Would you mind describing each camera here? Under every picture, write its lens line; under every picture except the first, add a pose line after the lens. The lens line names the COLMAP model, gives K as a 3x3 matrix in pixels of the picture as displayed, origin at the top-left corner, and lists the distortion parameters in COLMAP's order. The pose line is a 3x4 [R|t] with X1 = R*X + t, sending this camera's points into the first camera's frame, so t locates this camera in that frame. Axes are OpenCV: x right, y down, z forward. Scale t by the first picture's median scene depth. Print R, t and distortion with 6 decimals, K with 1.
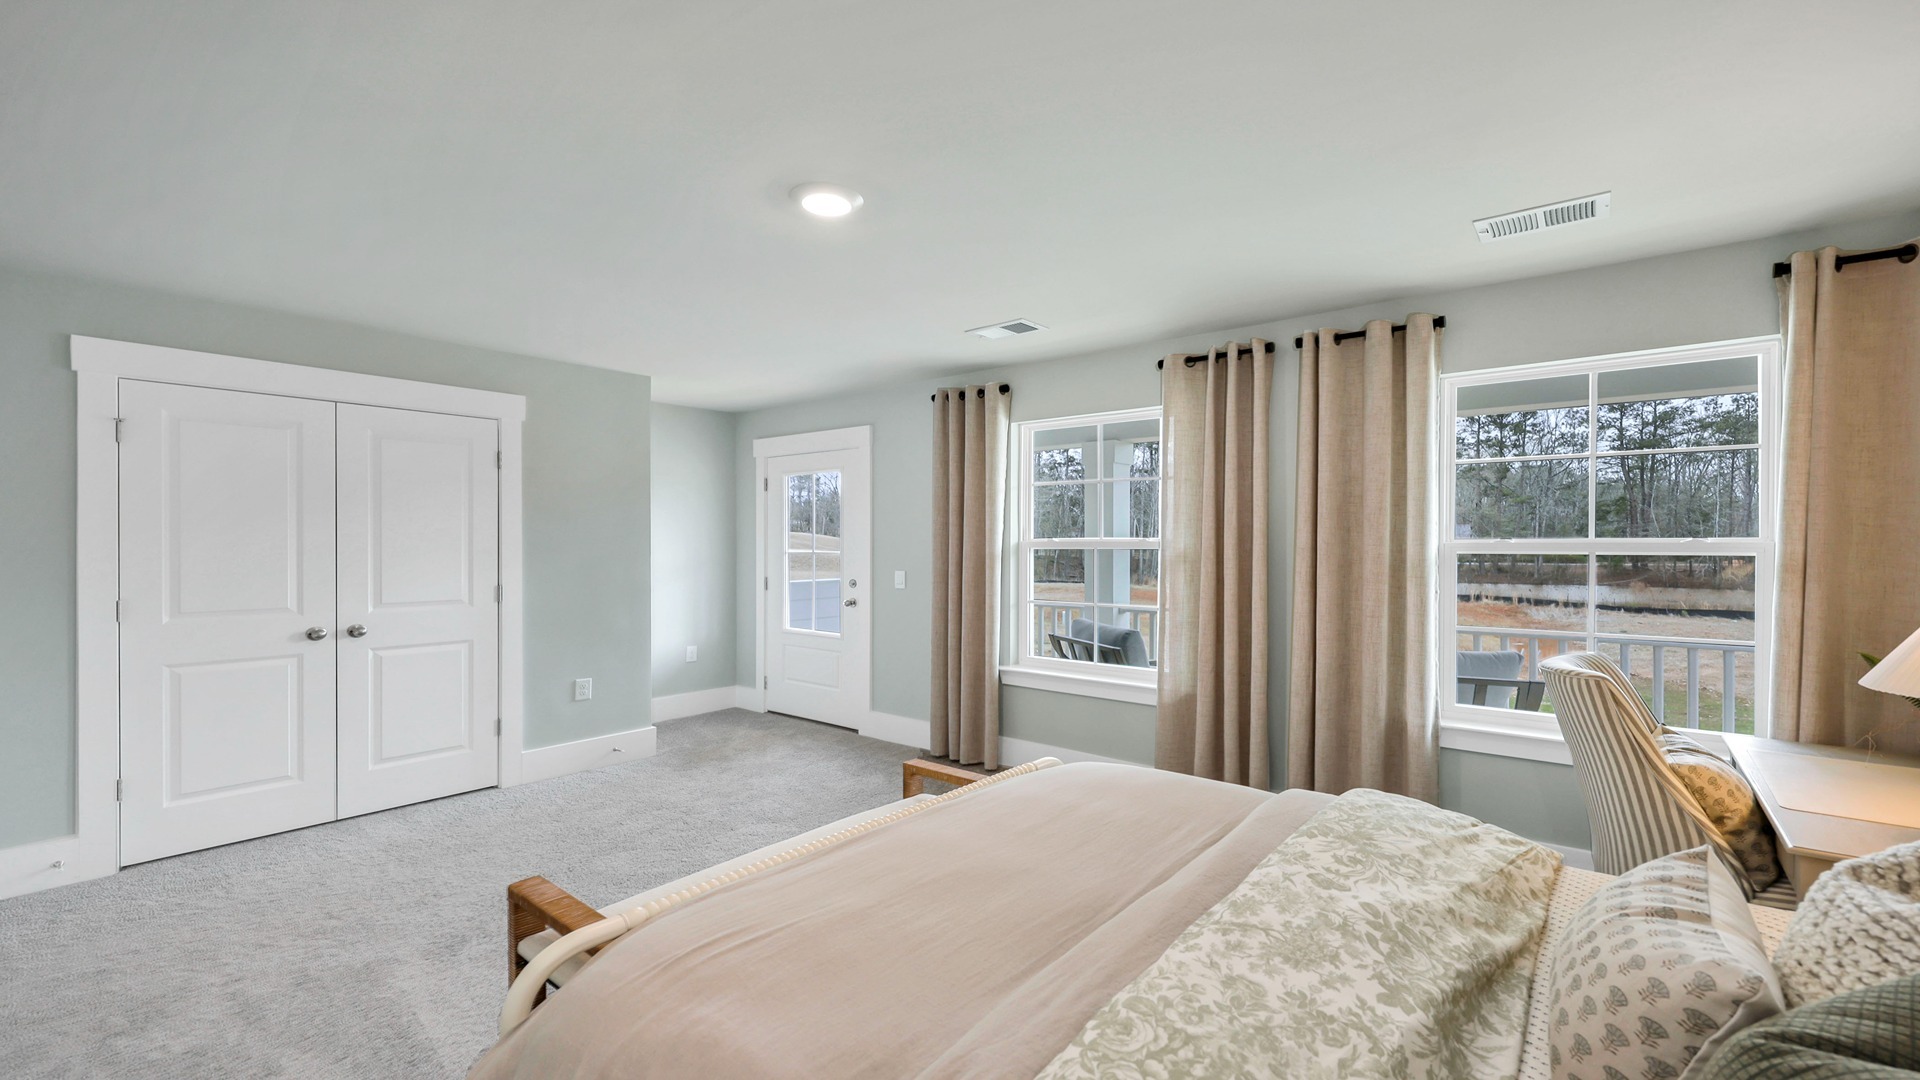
lens RADIAL K [[797.9, 0, 960.0], [0, 797.9, 540.0], [0, 0, 1]] dist [0.001357, 0.000252]
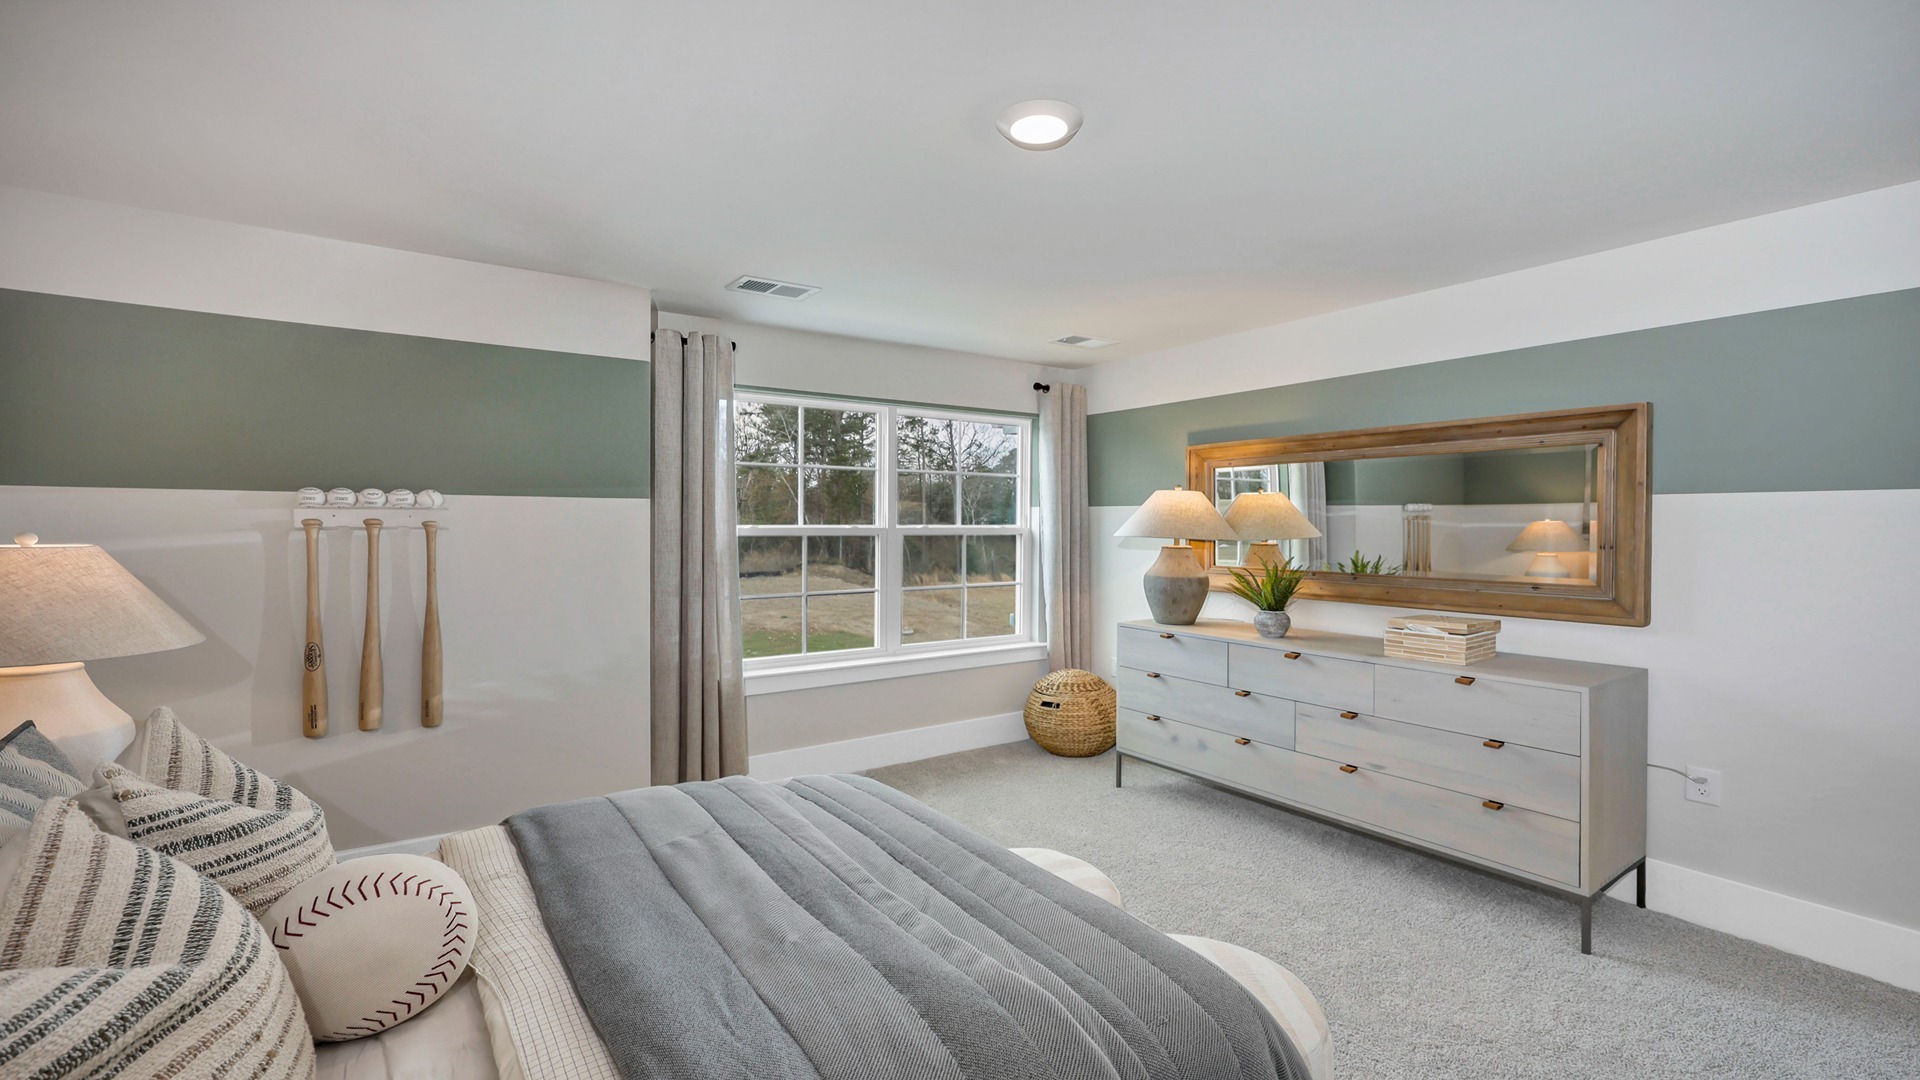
lens RADIAL K [[797.9, 0, 960.0], [0, 797.9, 540.0], [0, 0, 1]] dist [0.001357, 0.000252]
pose [[0.265675, -0.012322, 0.963984, -0.697233], [-0.004149, 0.999894, 0.013924, 0.002349], [-0.964054, -0.007699, 0.265596, 0.549224]]
